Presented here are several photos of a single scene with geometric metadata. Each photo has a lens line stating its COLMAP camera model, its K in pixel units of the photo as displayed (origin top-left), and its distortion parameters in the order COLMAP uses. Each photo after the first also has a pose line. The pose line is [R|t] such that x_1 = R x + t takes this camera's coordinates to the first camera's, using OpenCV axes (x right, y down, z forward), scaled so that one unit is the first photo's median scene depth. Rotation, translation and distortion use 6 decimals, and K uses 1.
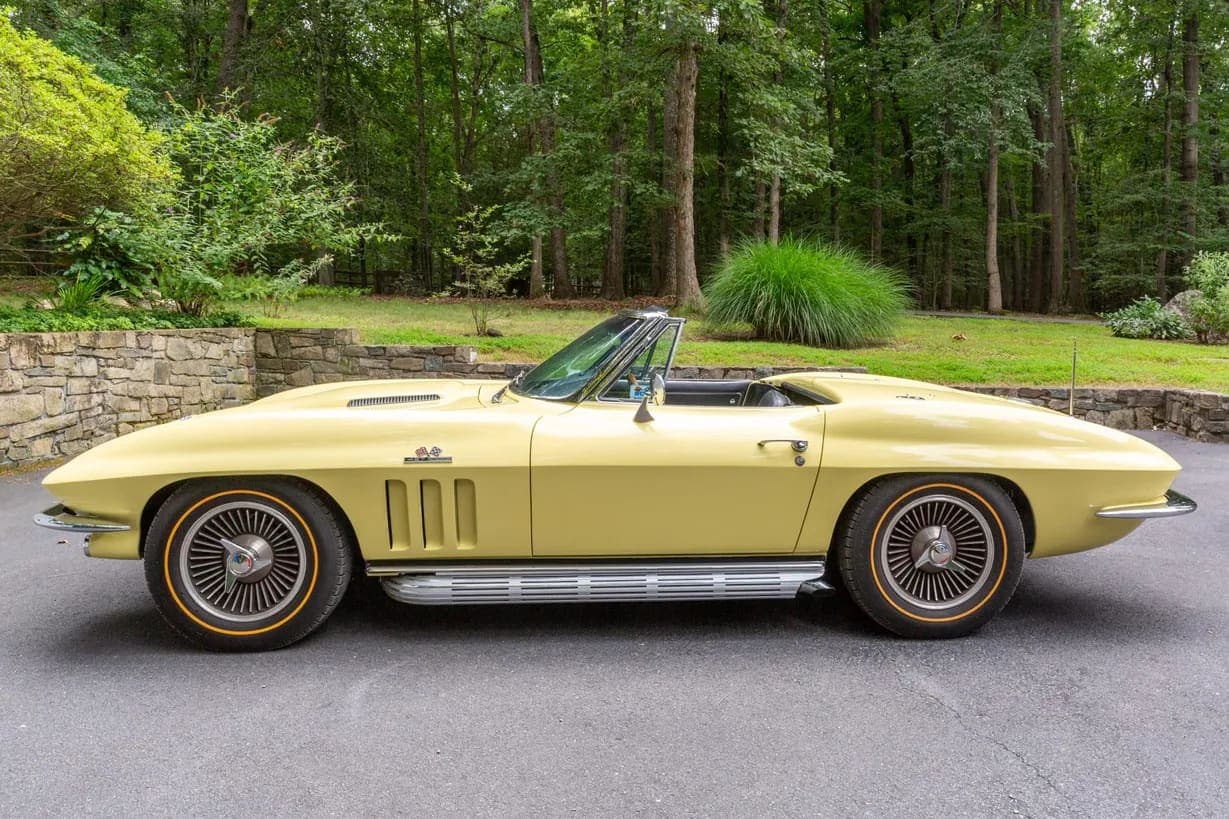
lens RADIAL K [[1034.4, 0, 645.9], [0, 1034.4, 407.2], [0, 0, 1]] dist [0.017115, 0.009215]
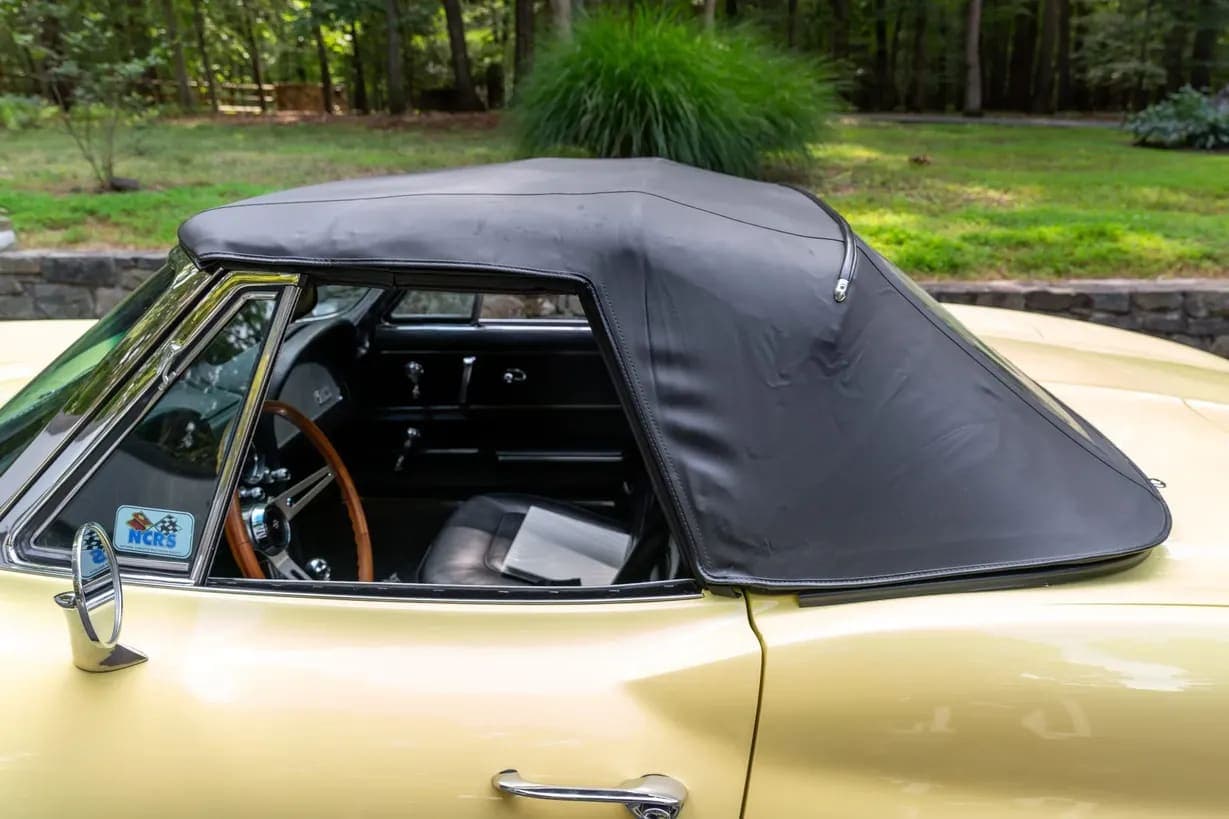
lens RADIAL K [[1034.4, 0, 645.9], [0, 1034.4, 407.2], [0, 0, 1]] dist [0.017115, 0.009215]
pose [[0.999109, -0.036560, 0.021104, 0.089304], [0.032277, 0.983815, 0.176256, -0.029172], [-0.027207, -0.175417, 0.984118, 0.272419]]
